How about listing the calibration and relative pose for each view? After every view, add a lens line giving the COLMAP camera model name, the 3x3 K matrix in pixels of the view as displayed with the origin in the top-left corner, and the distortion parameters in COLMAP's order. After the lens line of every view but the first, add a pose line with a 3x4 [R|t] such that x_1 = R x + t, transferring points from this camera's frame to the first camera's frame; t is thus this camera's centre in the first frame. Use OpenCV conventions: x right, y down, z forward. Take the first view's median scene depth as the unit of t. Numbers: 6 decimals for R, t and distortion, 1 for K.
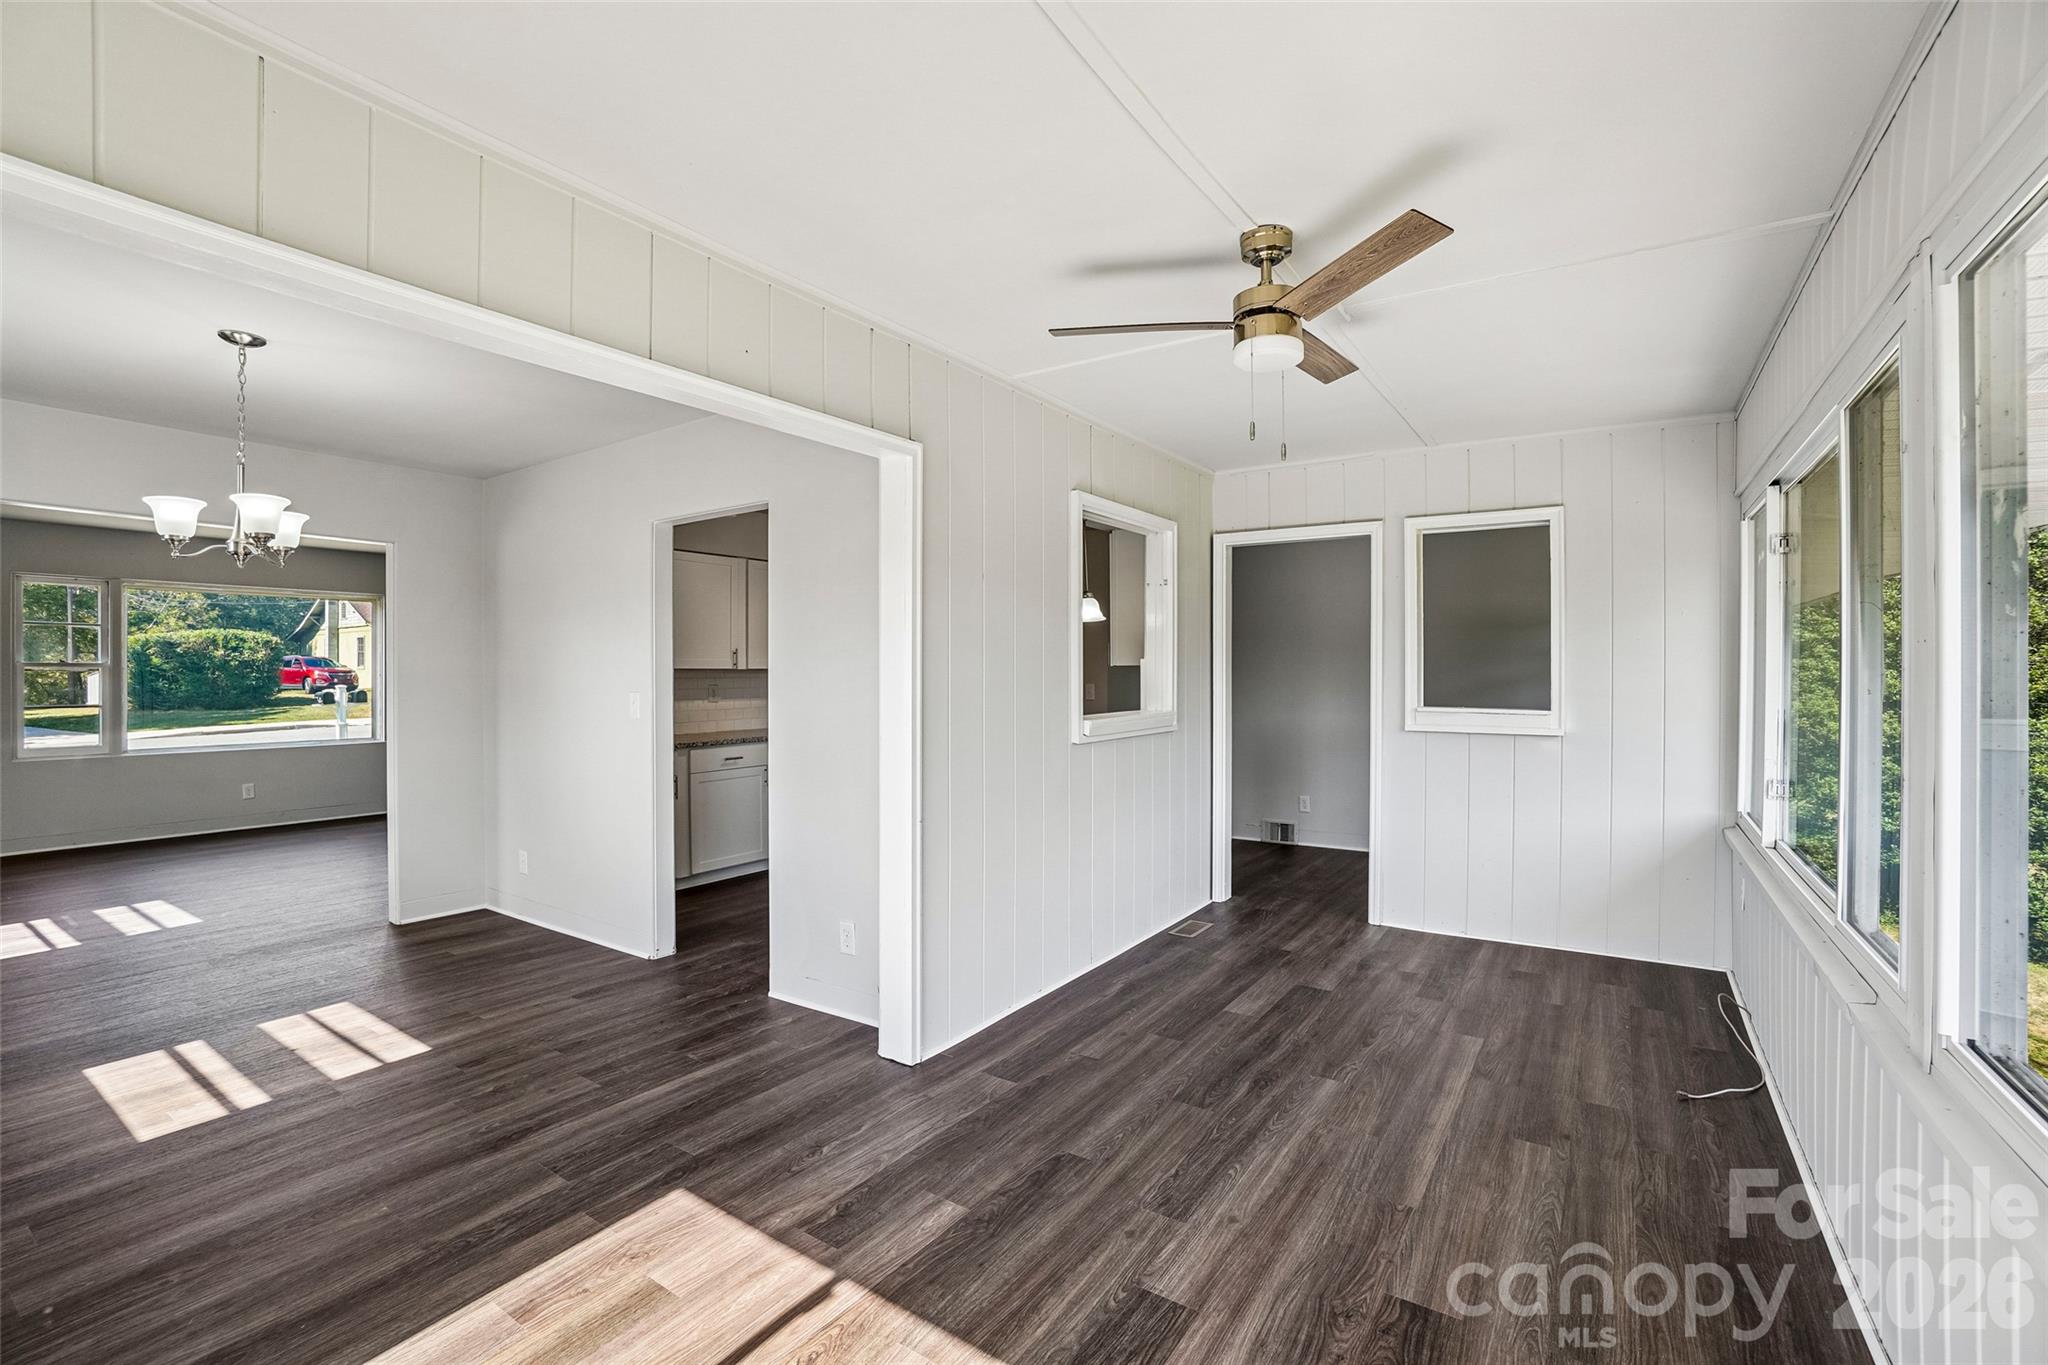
lens RADIAL K [[901.8, 0, 1019.7], [0, 901.8, 675.5], [0, 0, 1]] dist [-0.065925, 0.024029]
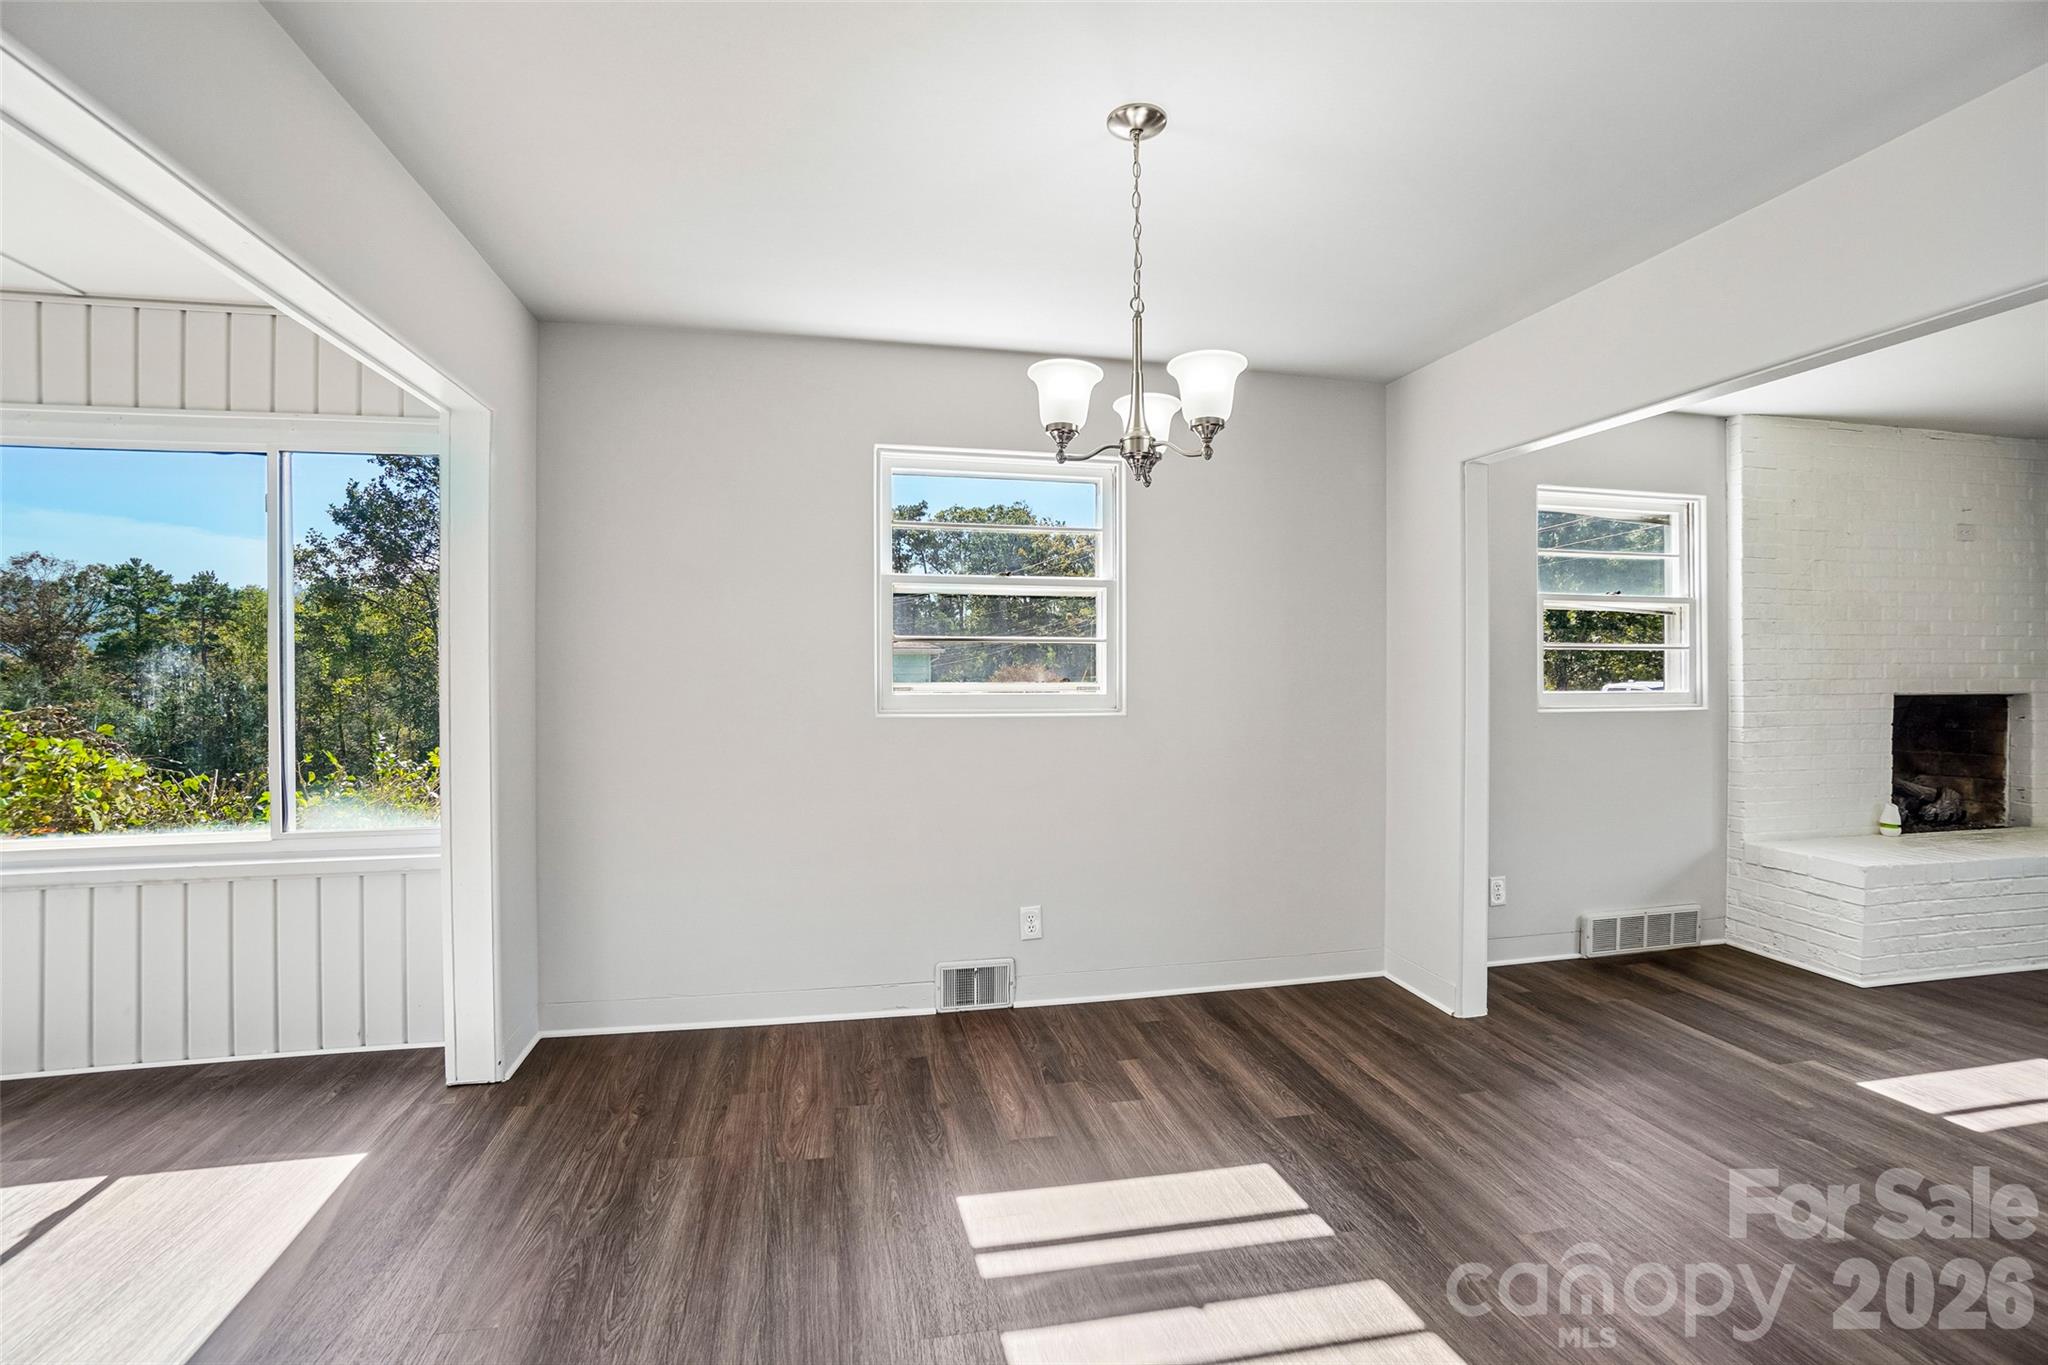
lens RADIAL K [[901.8, 0, 1019.7], [0, 901.8, 675.5], [0, 0, 1]] dist [-0.065925, 0.024029]
pose [[-0.692585, 0.005853, -0.721313, -0.272743], [-0.001220, 0.999956, 0.009286, 0.008158], [0.721335, 0.007311, -0.692547, 1.036702]]
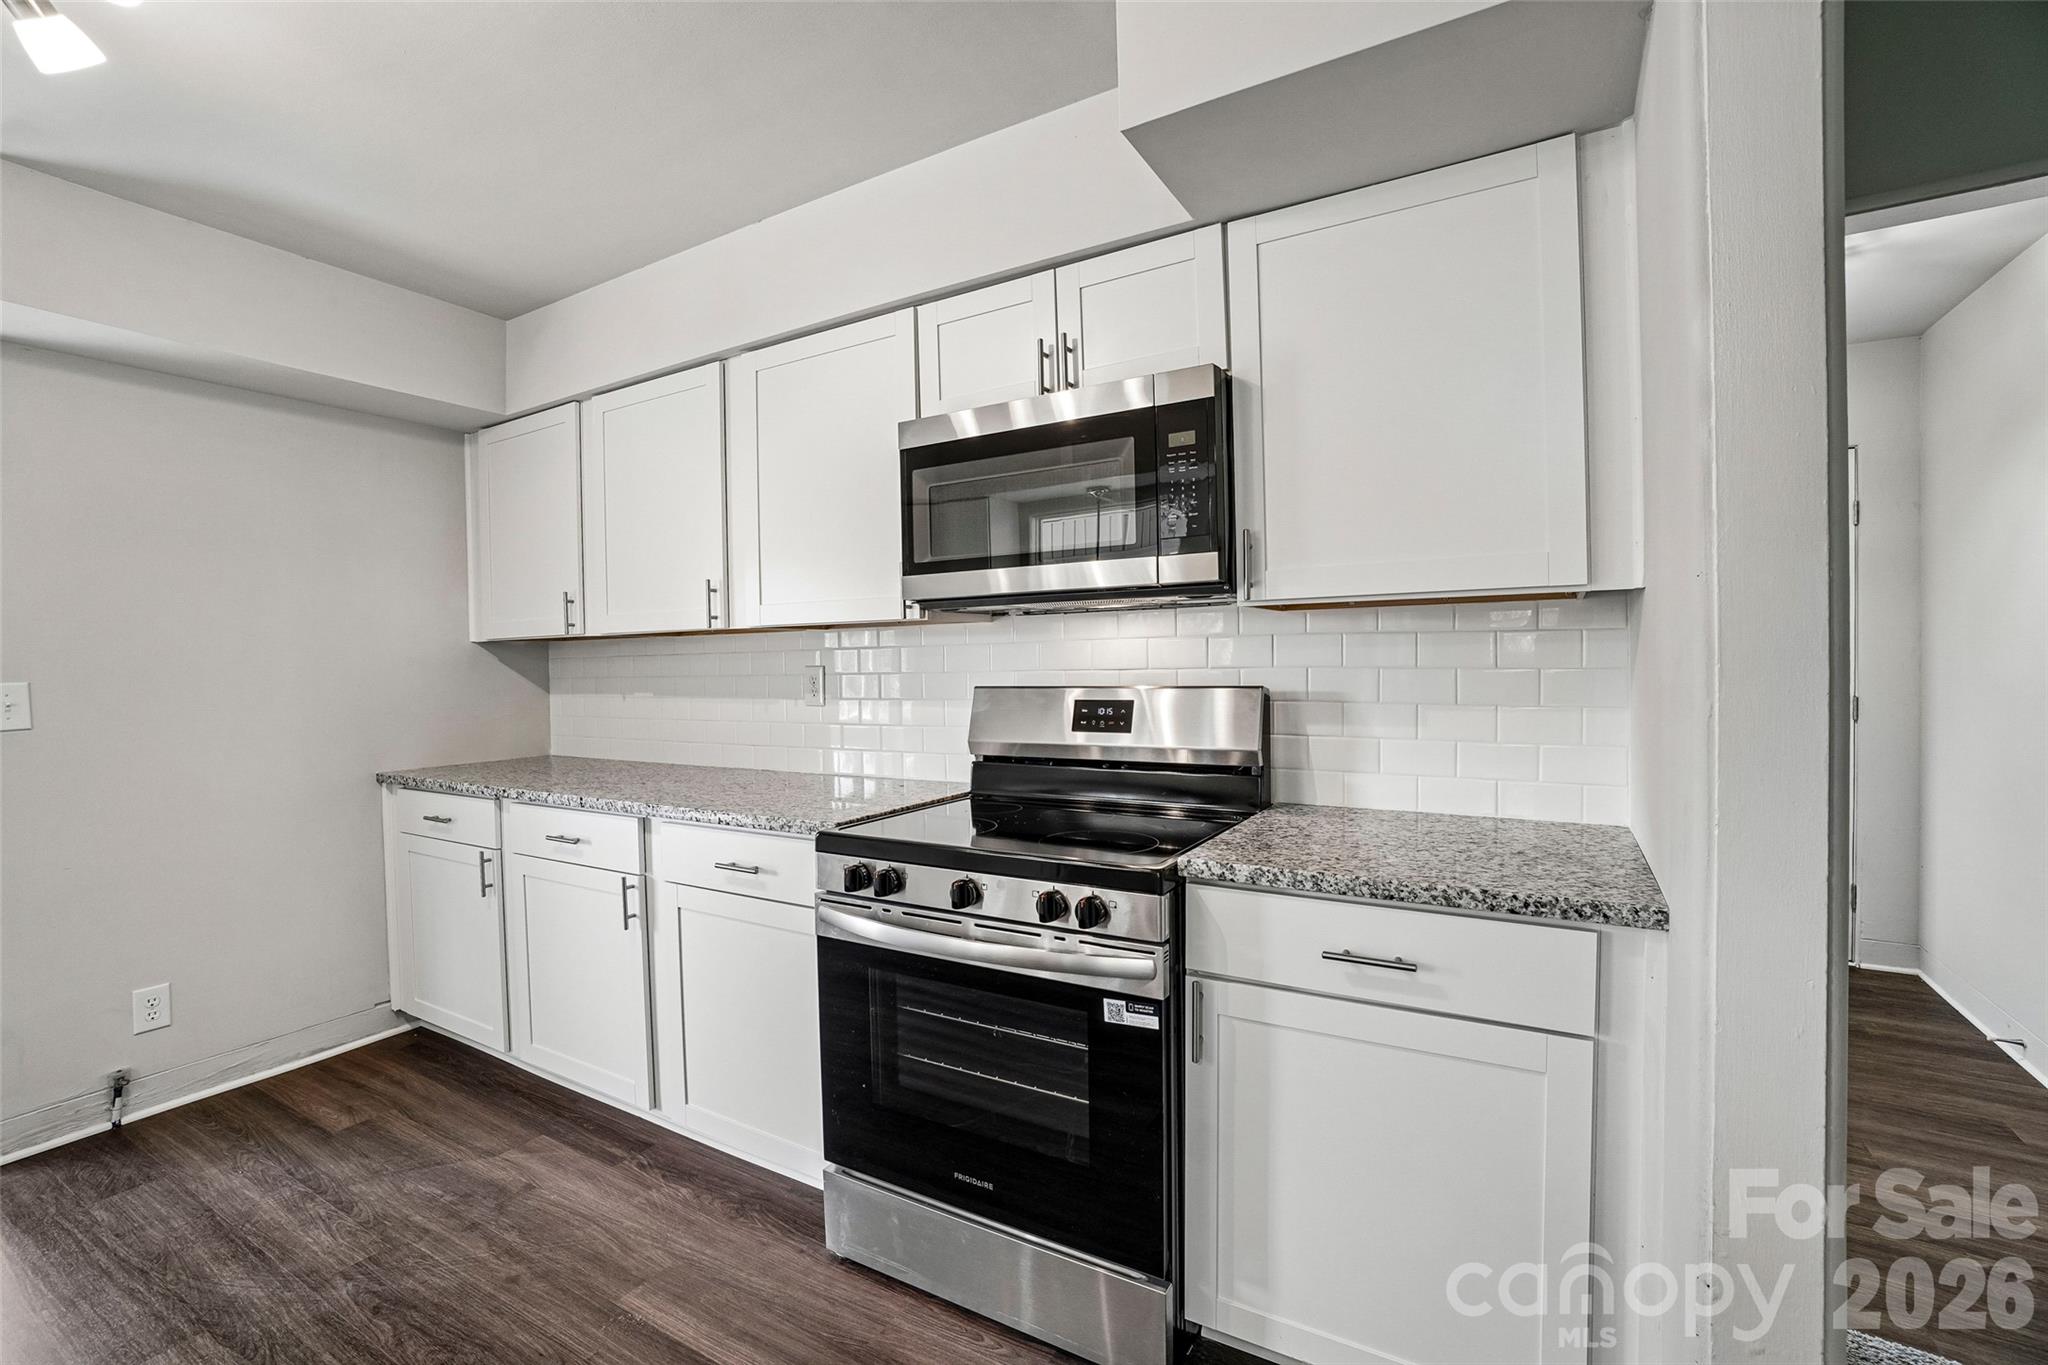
lens RADIAL K [[901.8, 0, 1019.7], [0, 901.8, 675.5], [0, 0, 1]] dist [-0.065925, 0.024029]
pose [[0.057733, 0.019351, -0.998144, 0.168667], [0.012887, 0.999714, 0.020126, 0.012772], [0.998249, -0.014025, 0.057467, 1.769302]]
